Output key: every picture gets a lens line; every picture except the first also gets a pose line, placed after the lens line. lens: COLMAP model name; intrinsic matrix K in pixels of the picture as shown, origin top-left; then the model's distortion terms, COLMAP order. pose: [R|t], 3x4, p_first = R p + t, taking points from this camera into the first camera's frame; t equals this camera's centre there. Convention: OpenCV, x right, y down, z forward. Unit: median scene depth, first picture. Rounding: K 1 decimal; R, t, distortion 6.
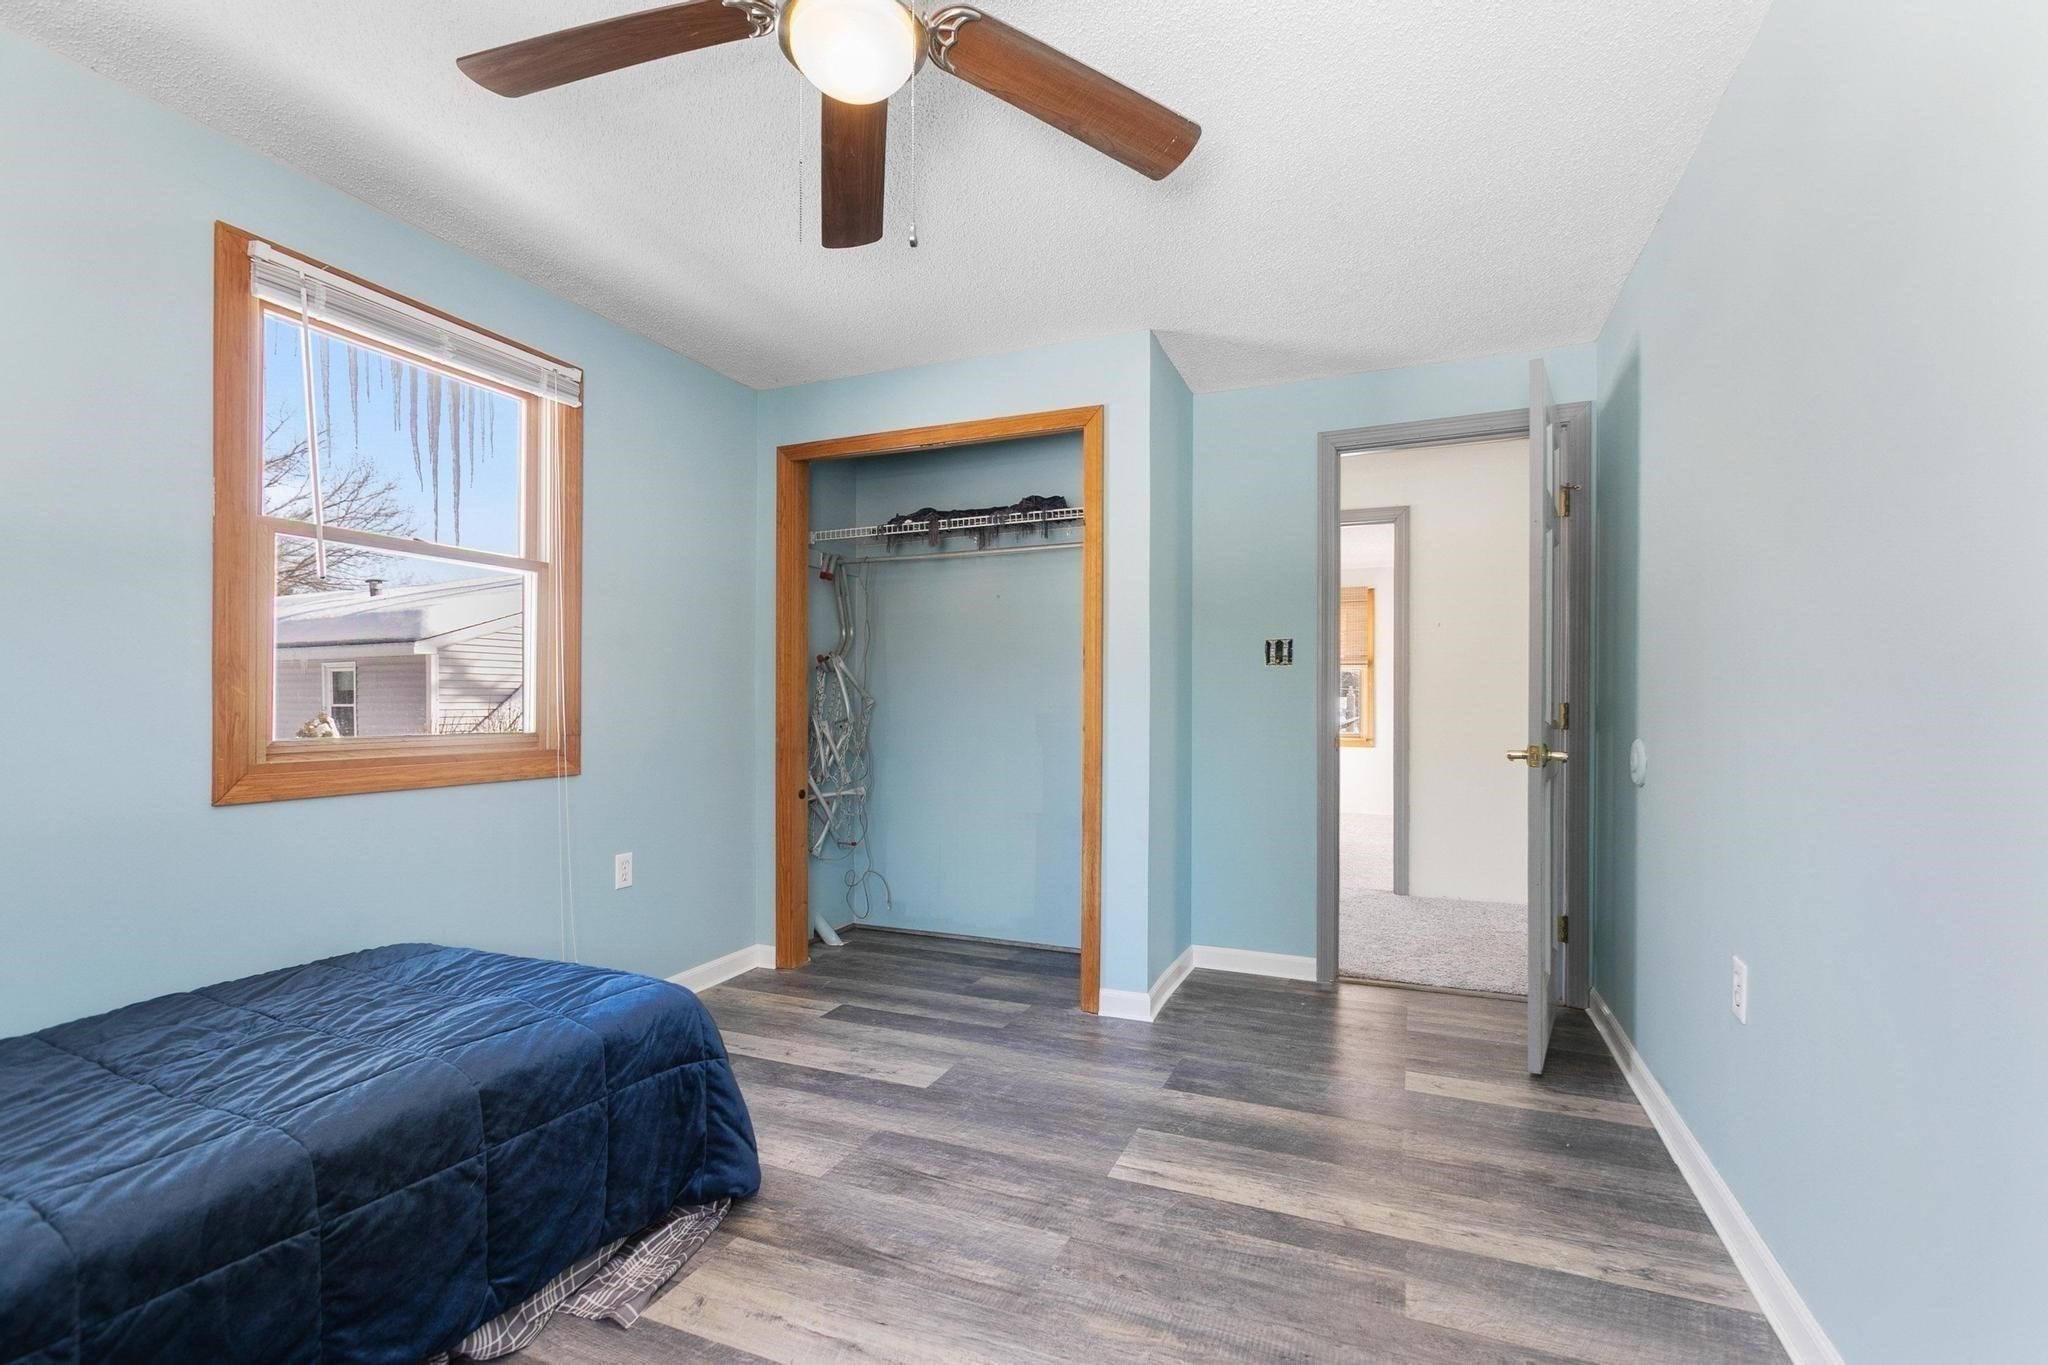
lens RADIAL K [[923.6, 0, 1027.0], [0, 923.6, 699.5], [0, 0, 1]] dist [0.002280, -0.001615]
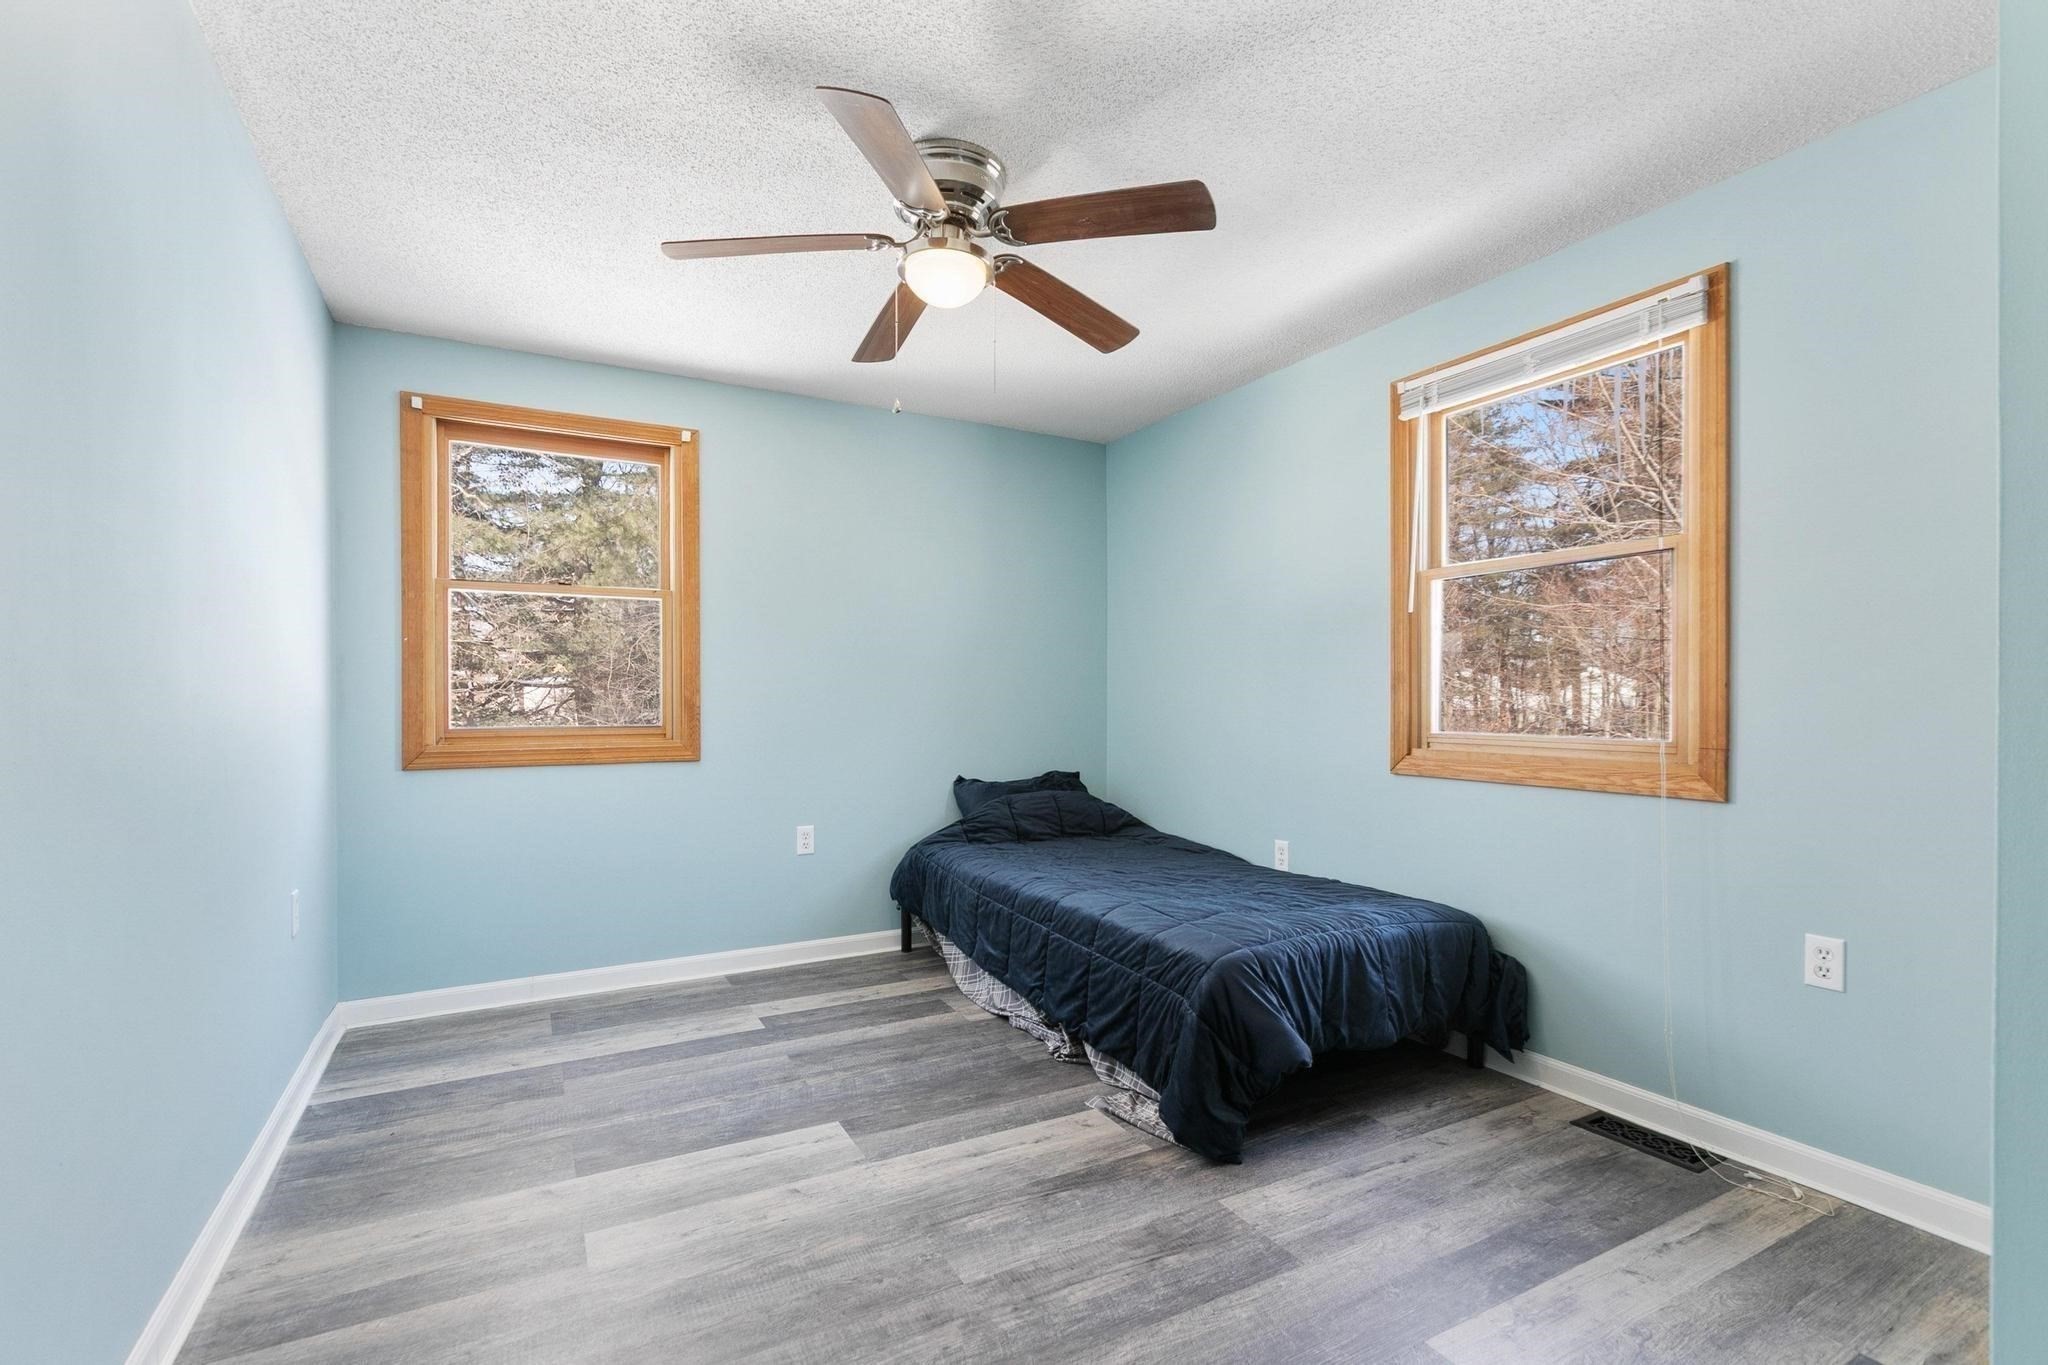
lens RADIAL K [[923.6, 0, 1027.0], [0, 923.6, 699.5], [0, 0, 1]] dist [0.002280, -0.001615]
pose [[-0.622197, -0.003686, -0.782852, 0.706010], [-0.003468, 0.999992, -0.001951, 0.001234], [0.782853, 0.001501, -0.622204, 1.566393]]
